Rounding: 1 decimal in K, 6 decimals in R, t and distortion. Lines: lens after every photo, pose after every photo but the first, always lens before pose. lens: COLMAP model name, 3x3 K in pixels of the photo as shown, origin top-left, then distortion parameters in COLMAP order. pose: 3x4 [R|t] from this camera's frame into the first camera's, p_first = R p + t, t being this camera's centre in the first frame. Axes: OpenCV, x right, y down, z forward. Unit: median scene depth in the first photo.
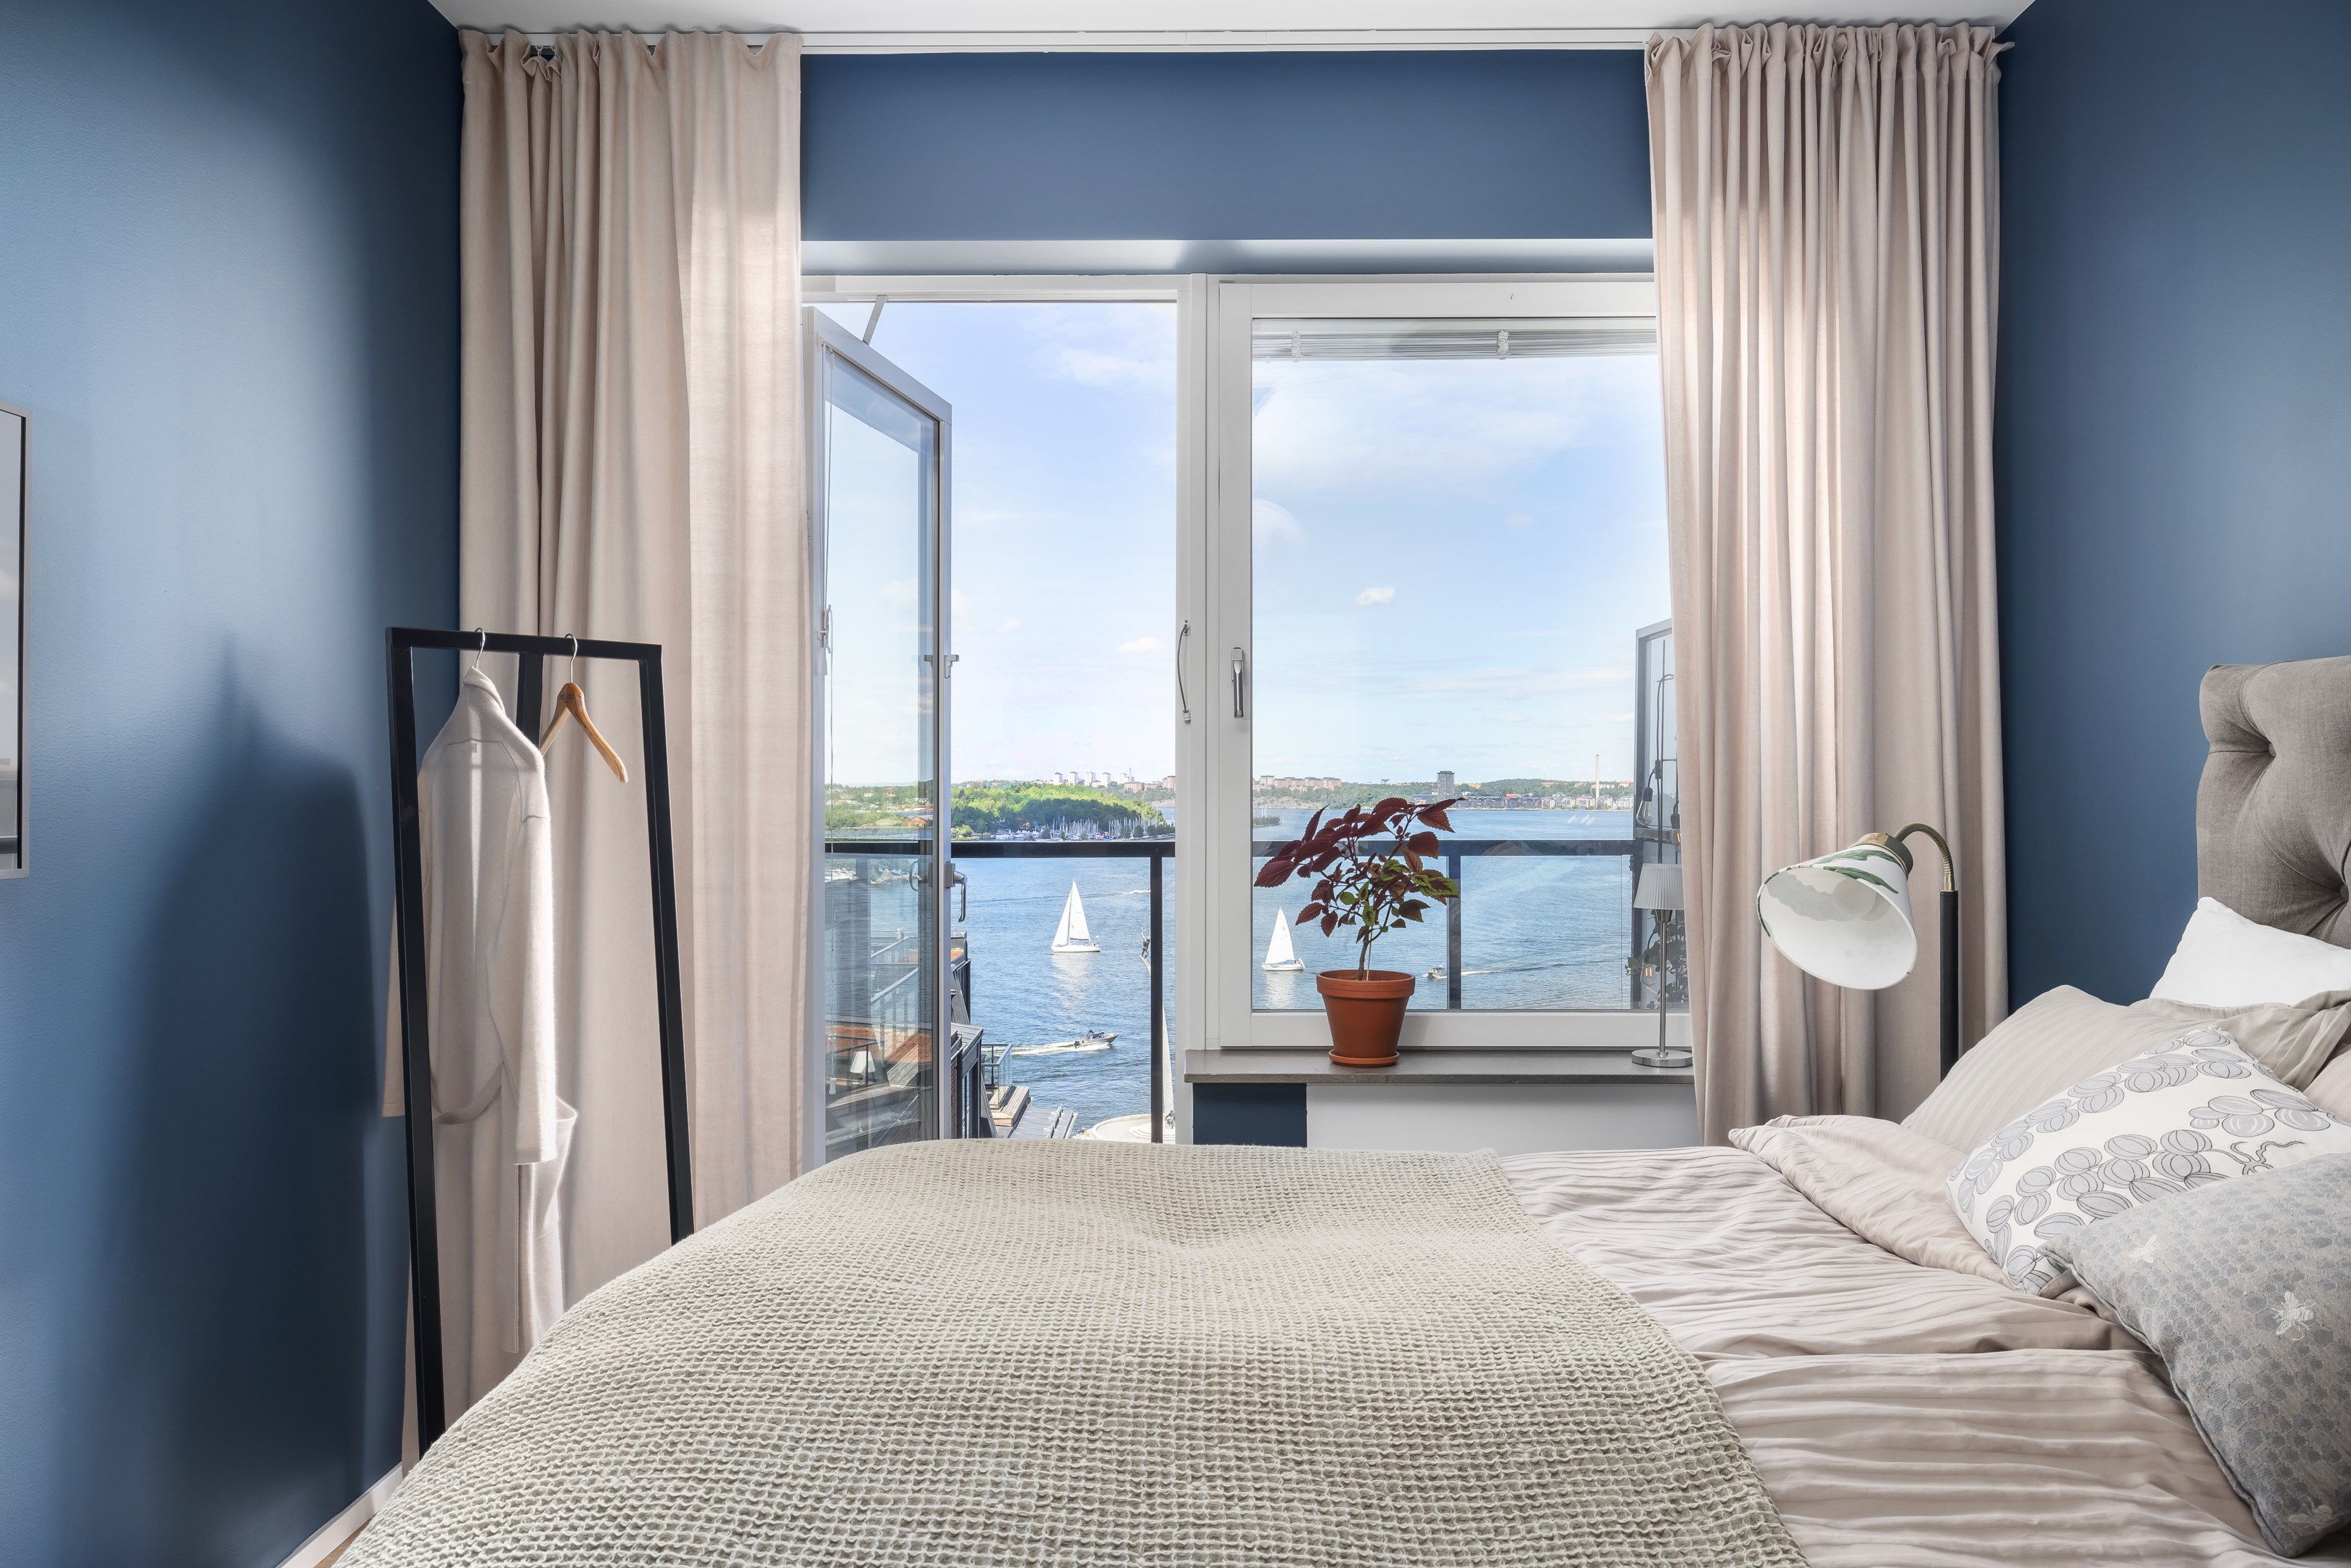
lens RADIAL K [[1553.8, 0, 1186.9], [0, 1553.8, 786.6], [0, 0, 1]] dist [0.001841, -0.000473]
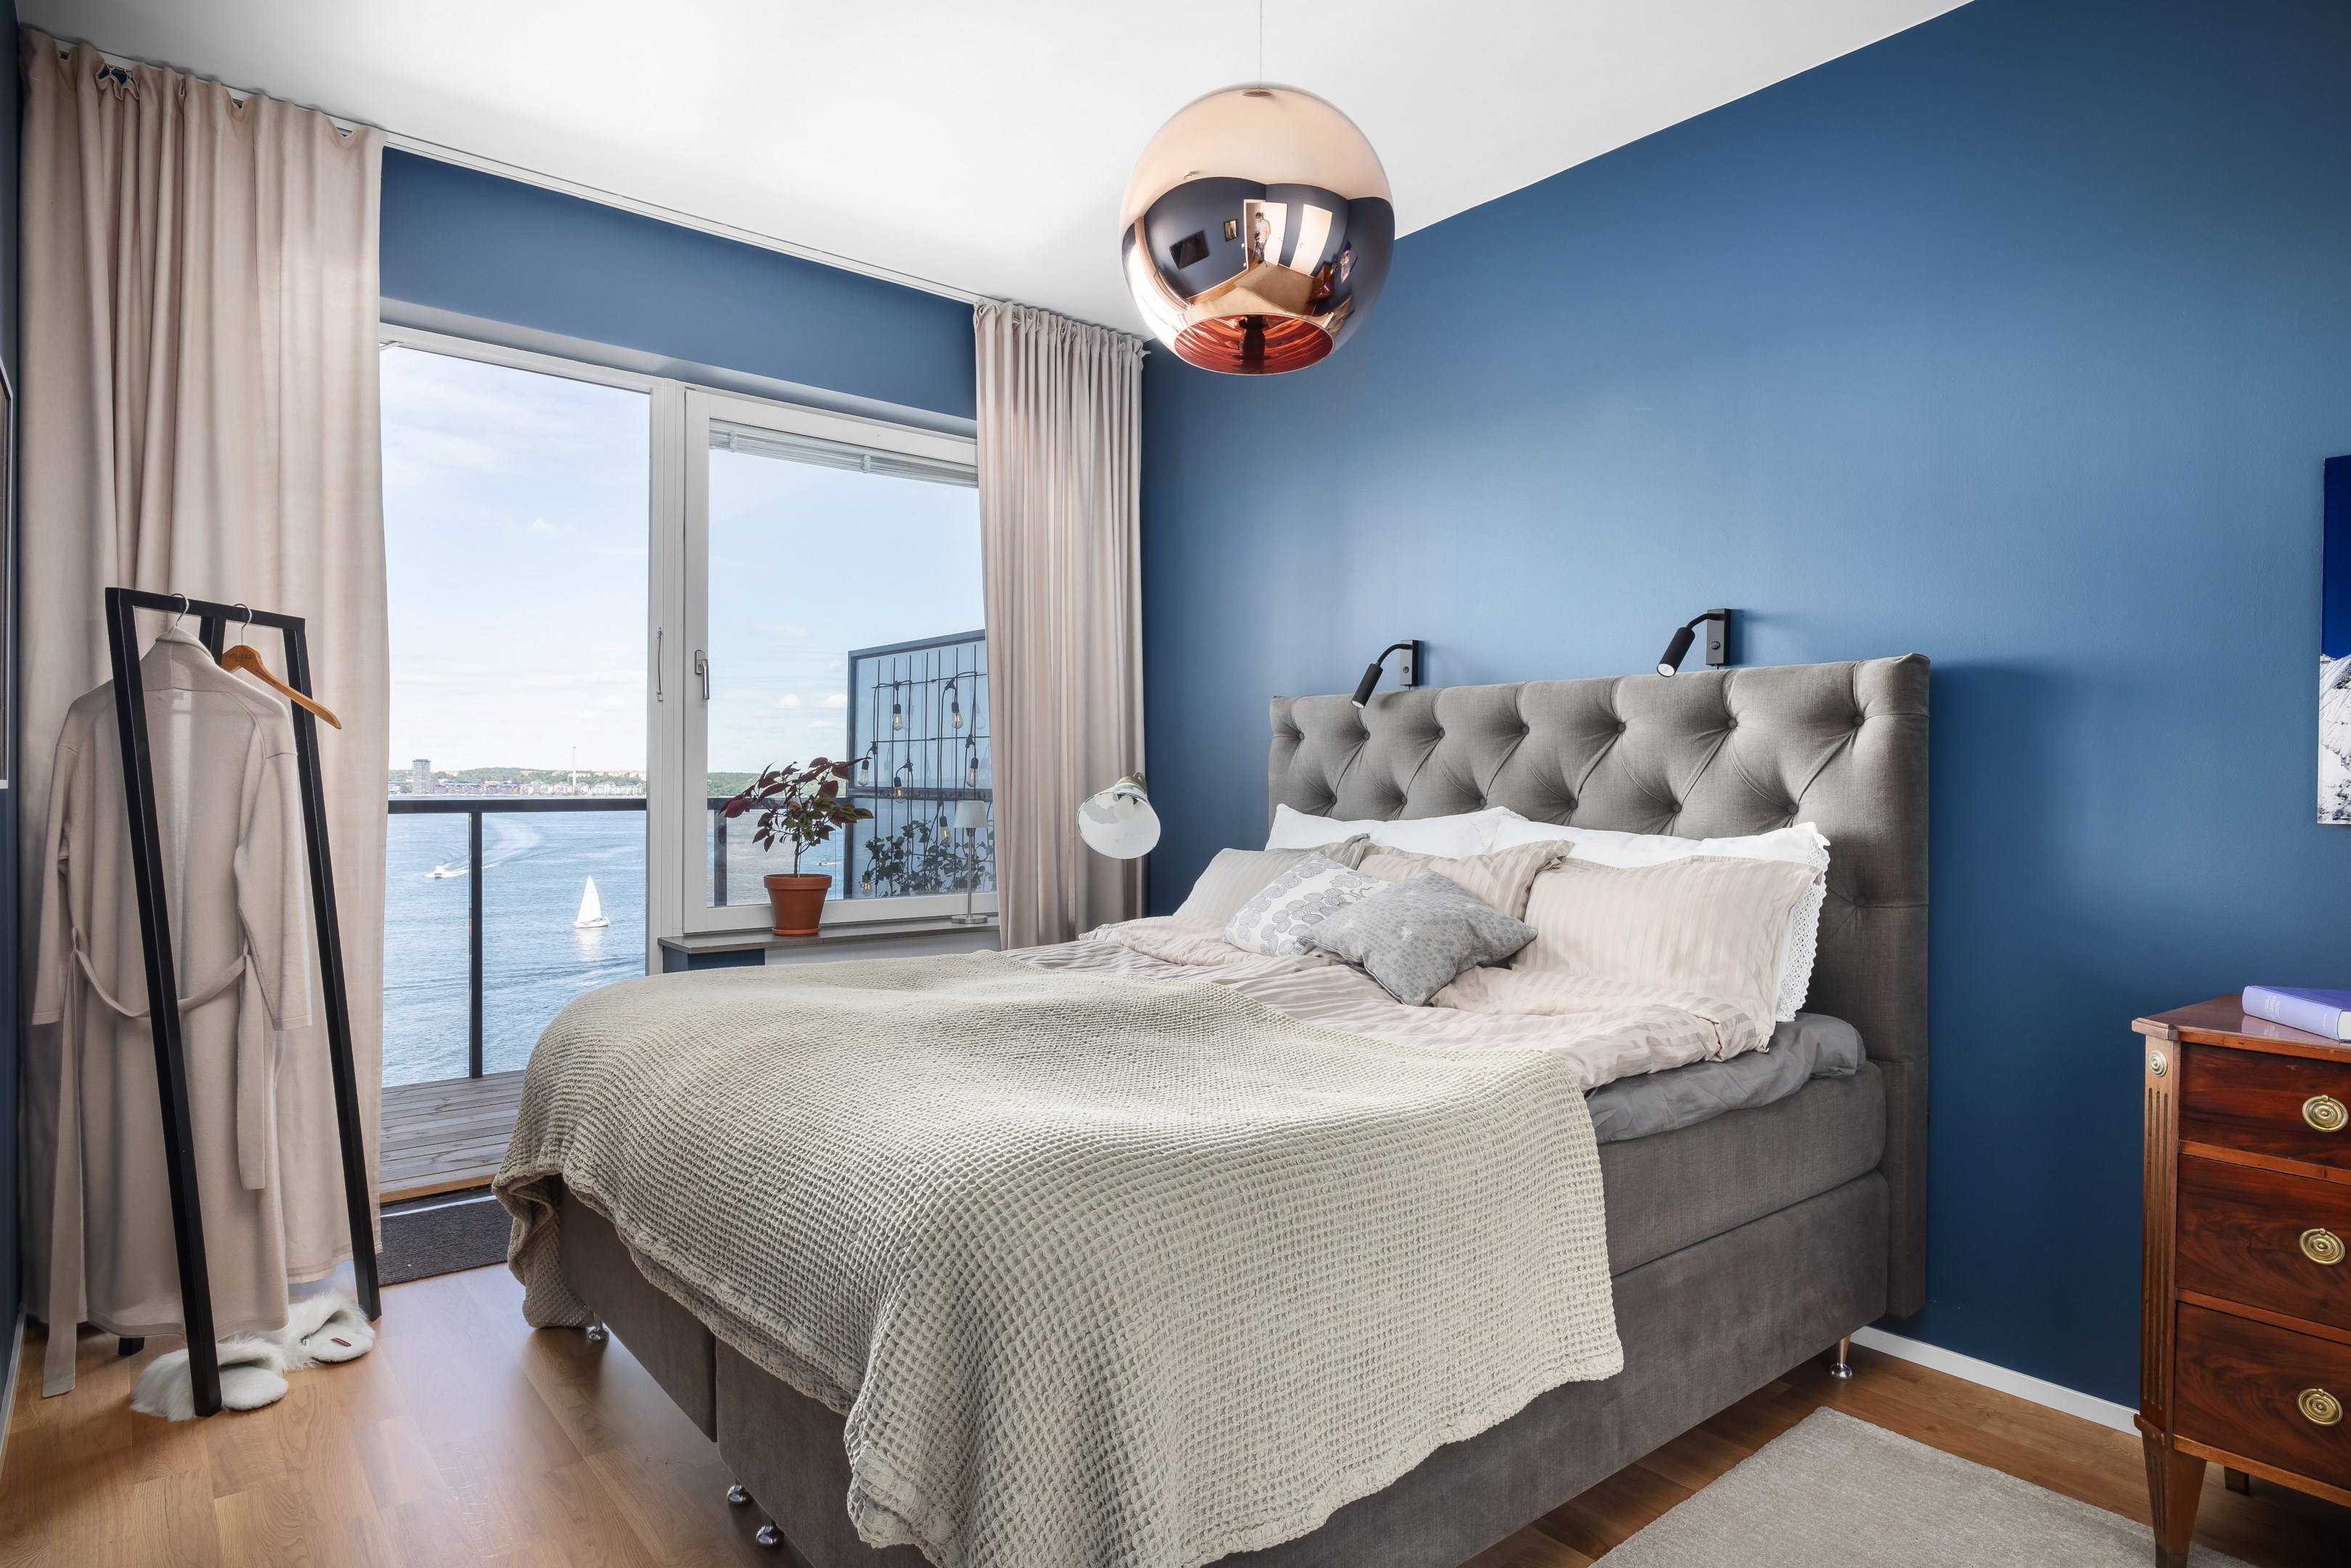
lens RADIAL K [[1316.7, 0, 1159.5], [0, 1316.7, 787.5], [0, 0, 1]] dist [0.000083, -0.003128]
pose [[0.768507, 0.002277, 0.639838, -0.445342], [-0.007002, 0.999964, 0.004851, 0.028892], [-0.639803, -0.008208, 0.768495, -0.203373]]
